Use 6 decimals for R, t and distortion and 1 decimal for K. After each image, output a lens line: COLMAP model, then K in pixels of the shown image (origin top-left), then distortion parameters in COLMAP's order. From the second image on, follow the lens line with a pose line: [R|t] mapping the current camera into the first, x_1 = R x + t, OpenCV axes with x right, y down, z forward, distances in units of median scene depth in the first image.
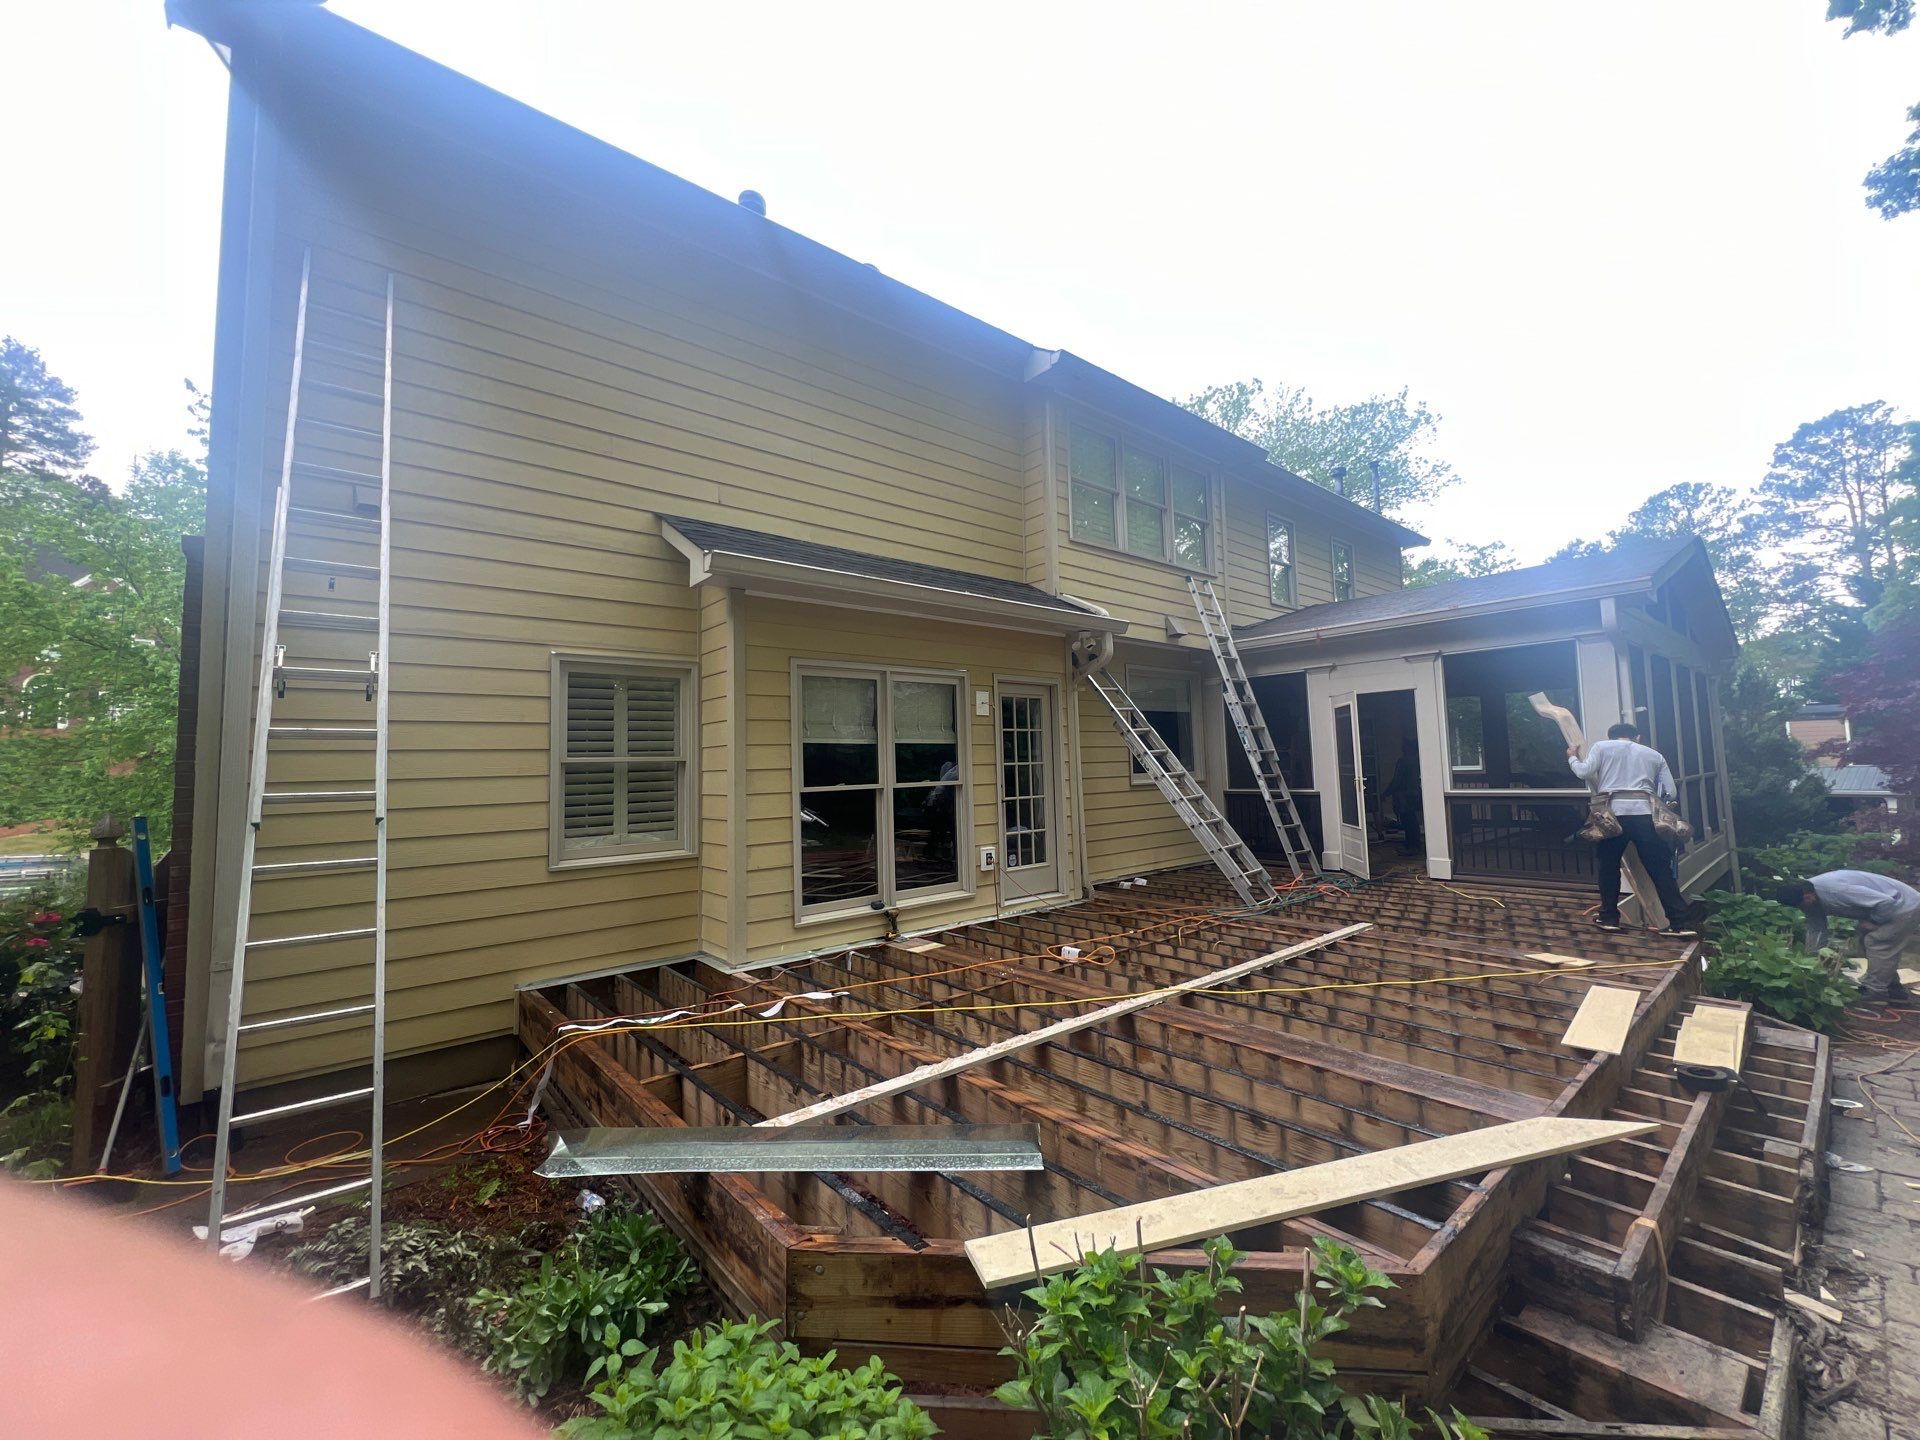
lens RADIAL K [[761.2, 0, 969.2], [0, 761.2, 717.9], [0, 0, 1]] dist [0.003276, -0.000454]
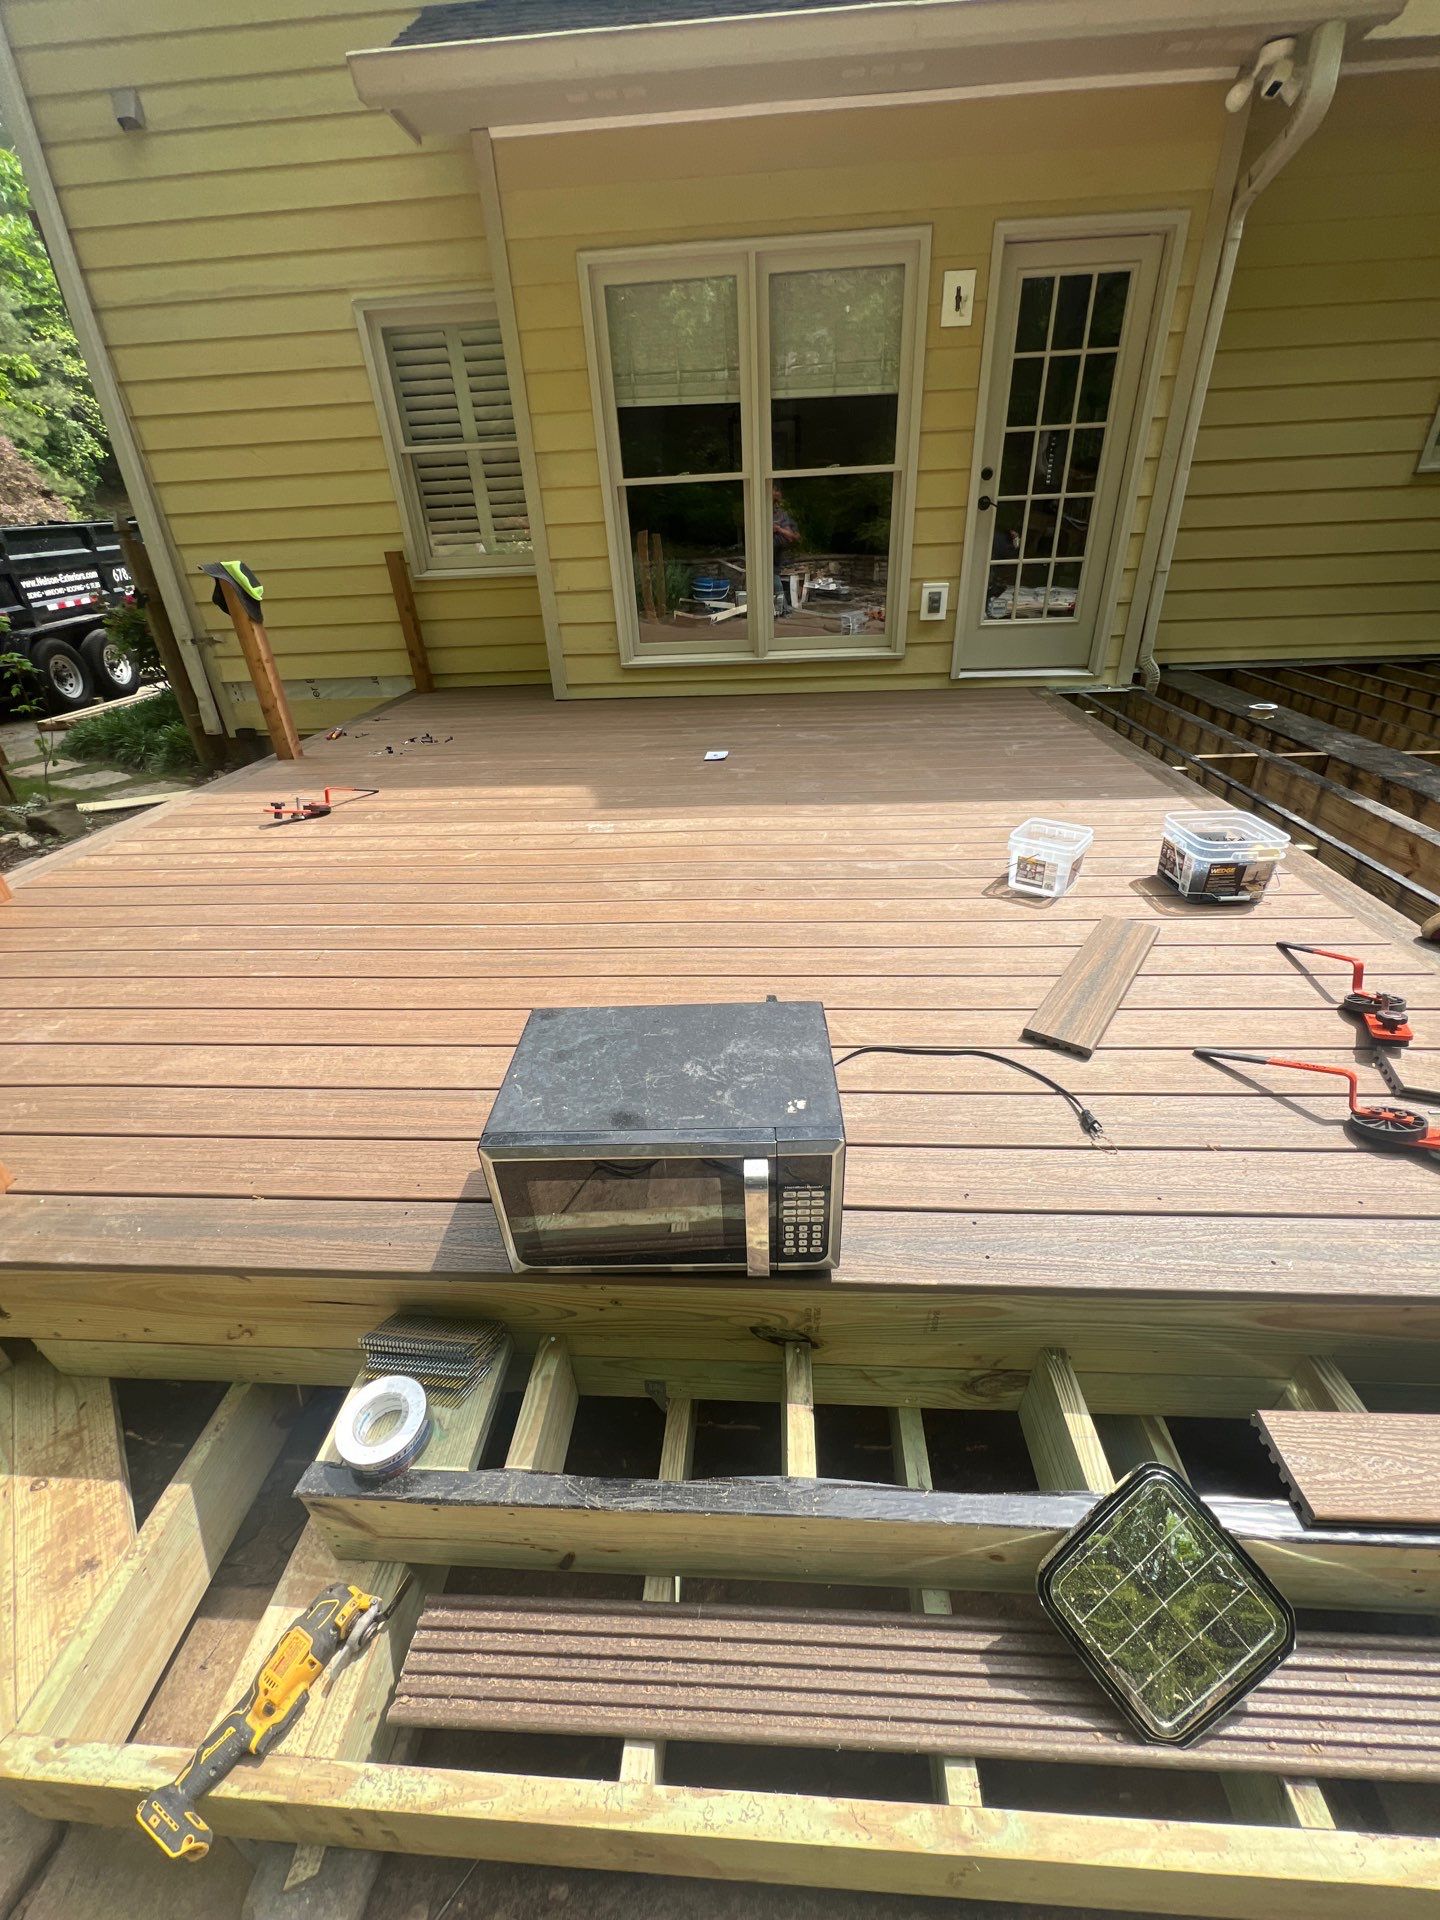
lens RADIAL K [[766.8, 0, 713.7], [0, 766.8, 965.1], [0, 0, 1]] dist [-0.003787, -0.000644]
pose [[0.726775, 0.340522, -0.596526, 0.285650], [0.067545, 0.828822, 0.555420, 0.046385], [0.683546, -0.443958, 0.579367, 0.248160]]
